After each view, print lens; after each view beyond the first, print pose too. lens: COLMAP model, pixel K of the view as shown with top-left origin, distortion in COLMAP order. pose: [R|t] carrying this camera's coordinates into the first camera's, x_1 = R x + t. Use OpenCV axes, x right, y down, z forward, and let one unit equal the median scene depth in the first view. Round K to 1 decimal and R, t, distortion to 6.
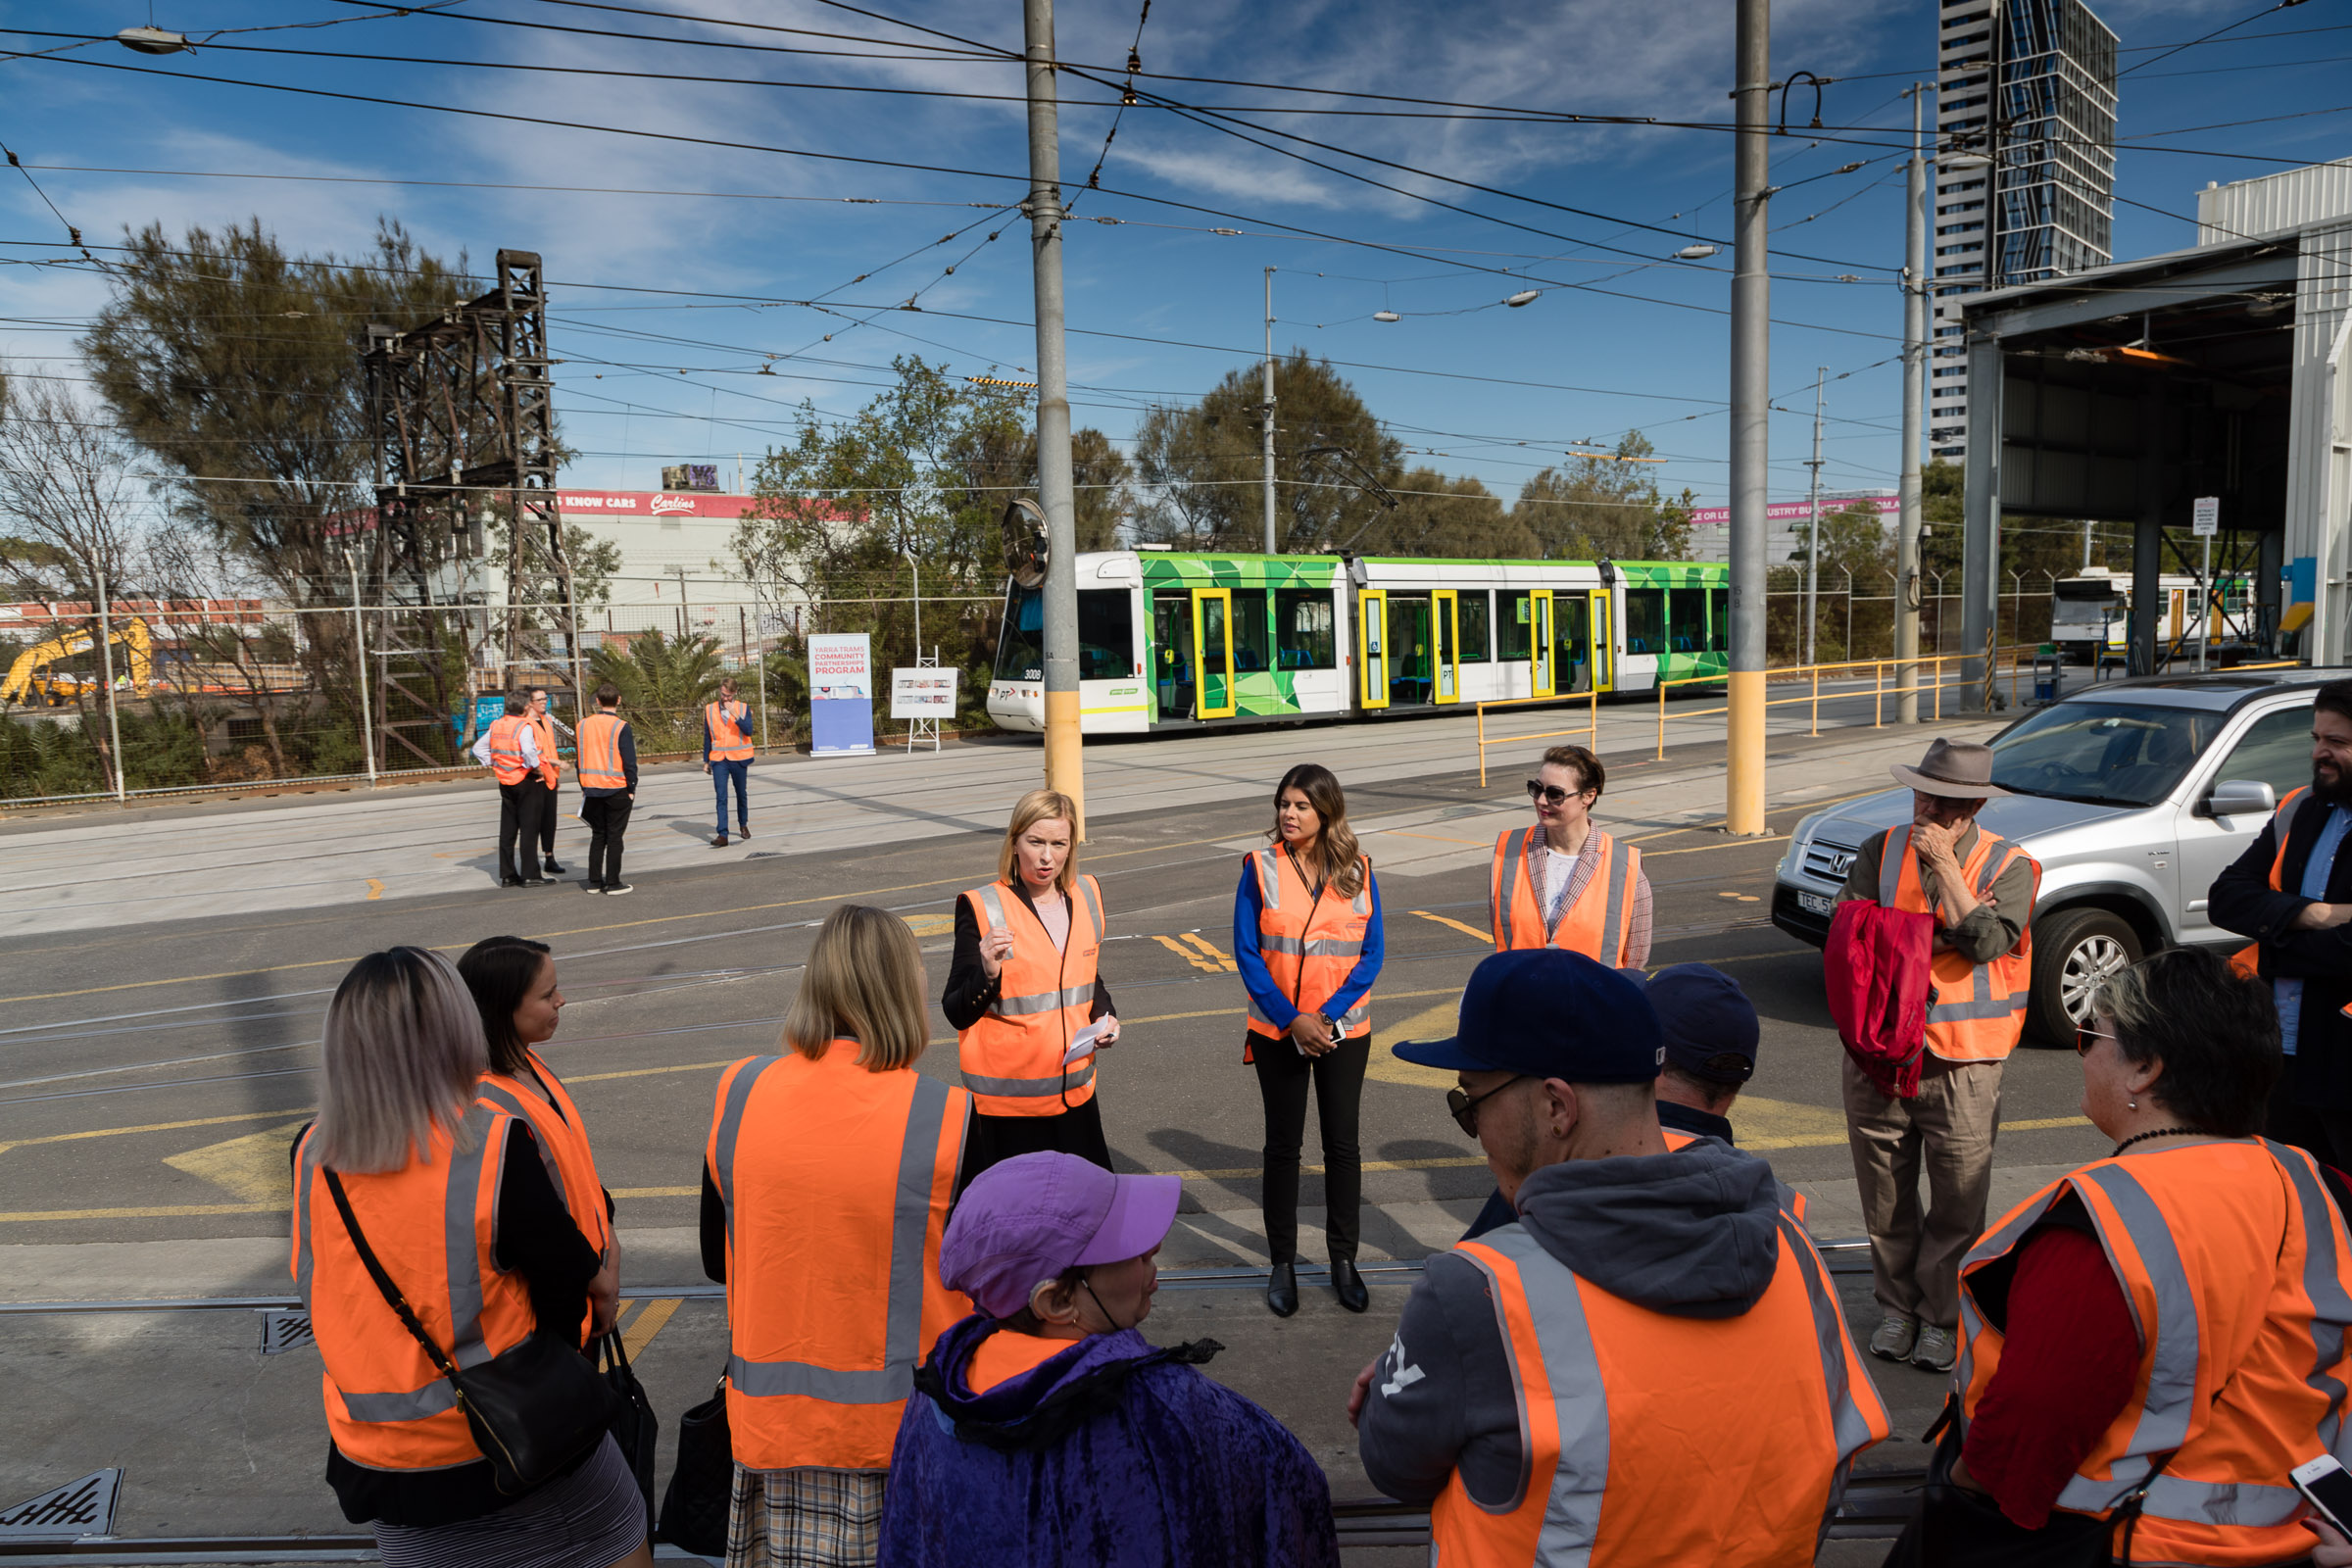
lens RADIAL K [[1538.3, 0, 1174.1], [0, 1538.3, 818.5], [0, 0, 1]] dist [-0.045428, 0.027237]
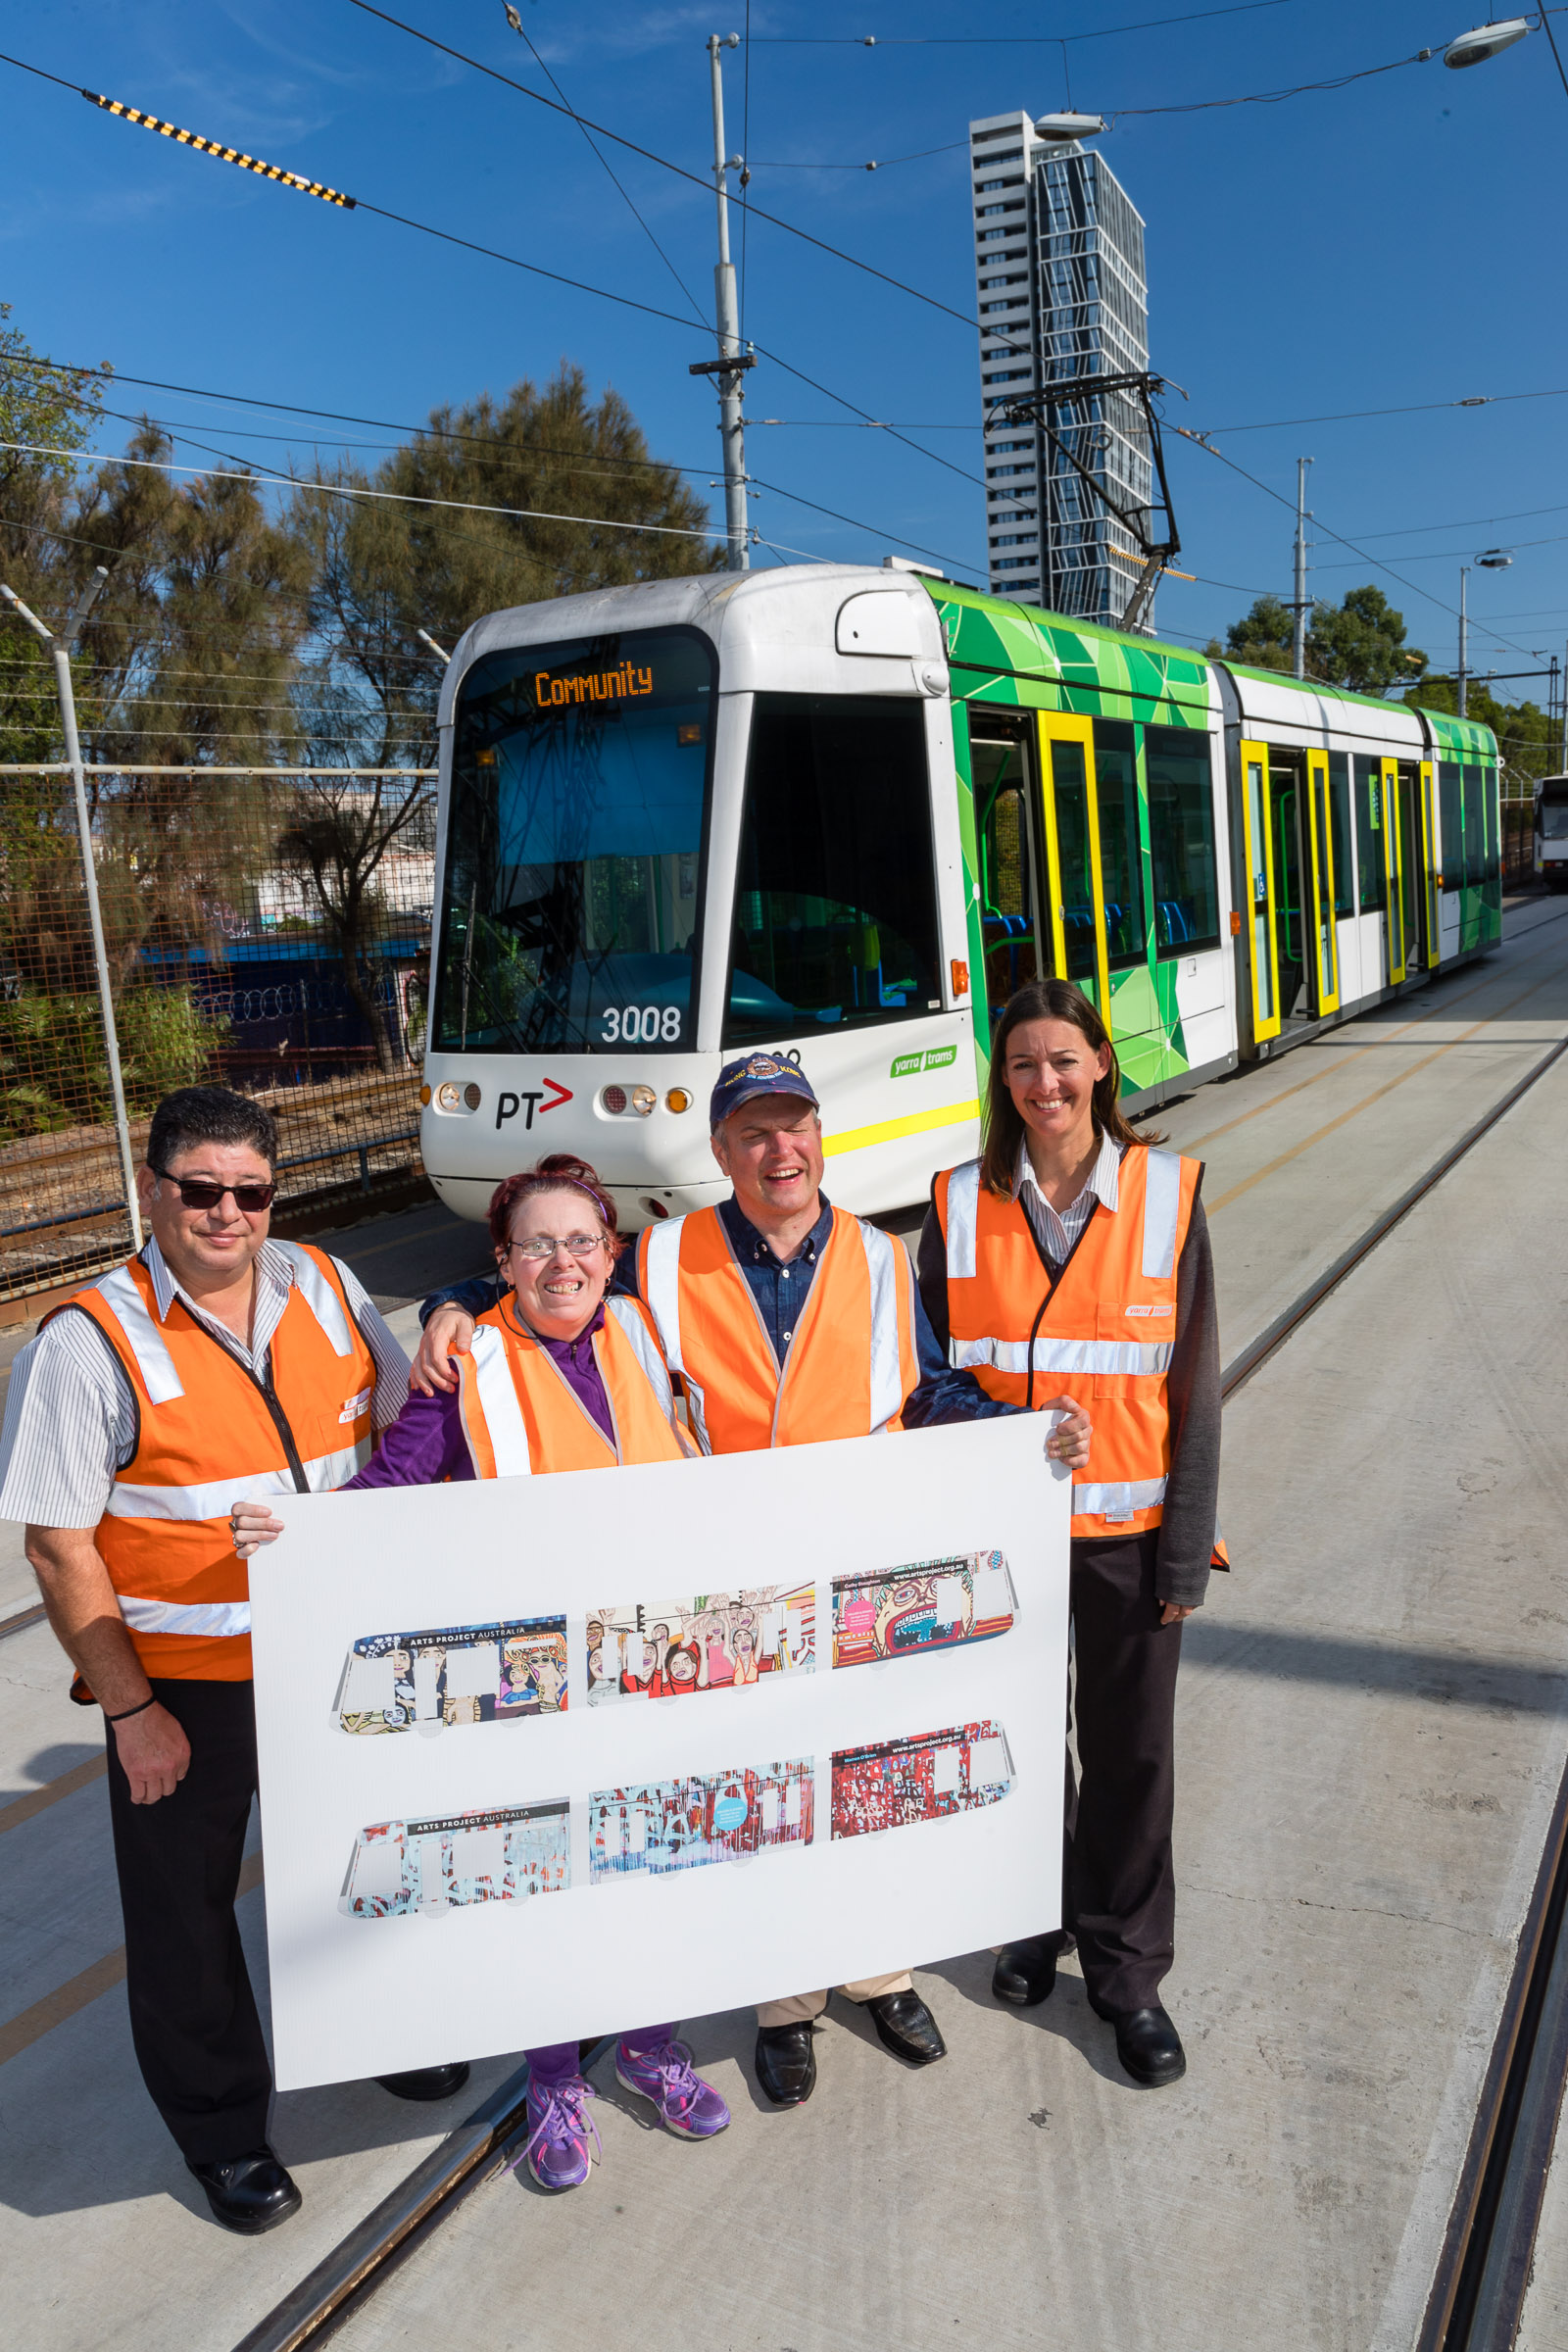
lens RADIAL K [[1806.4, 0, 784.0], [0, 1806.4, 1176.0], [0, 0, 1]] dist [-0.007555, -0.001939]
pose [[0.934744, -0.096228, 0.342043, -0.142218], [0.086899, 0.995309, 0.042535, -0.063681], [-0.344532, -0.010036, 0.938721, 0.565664]]
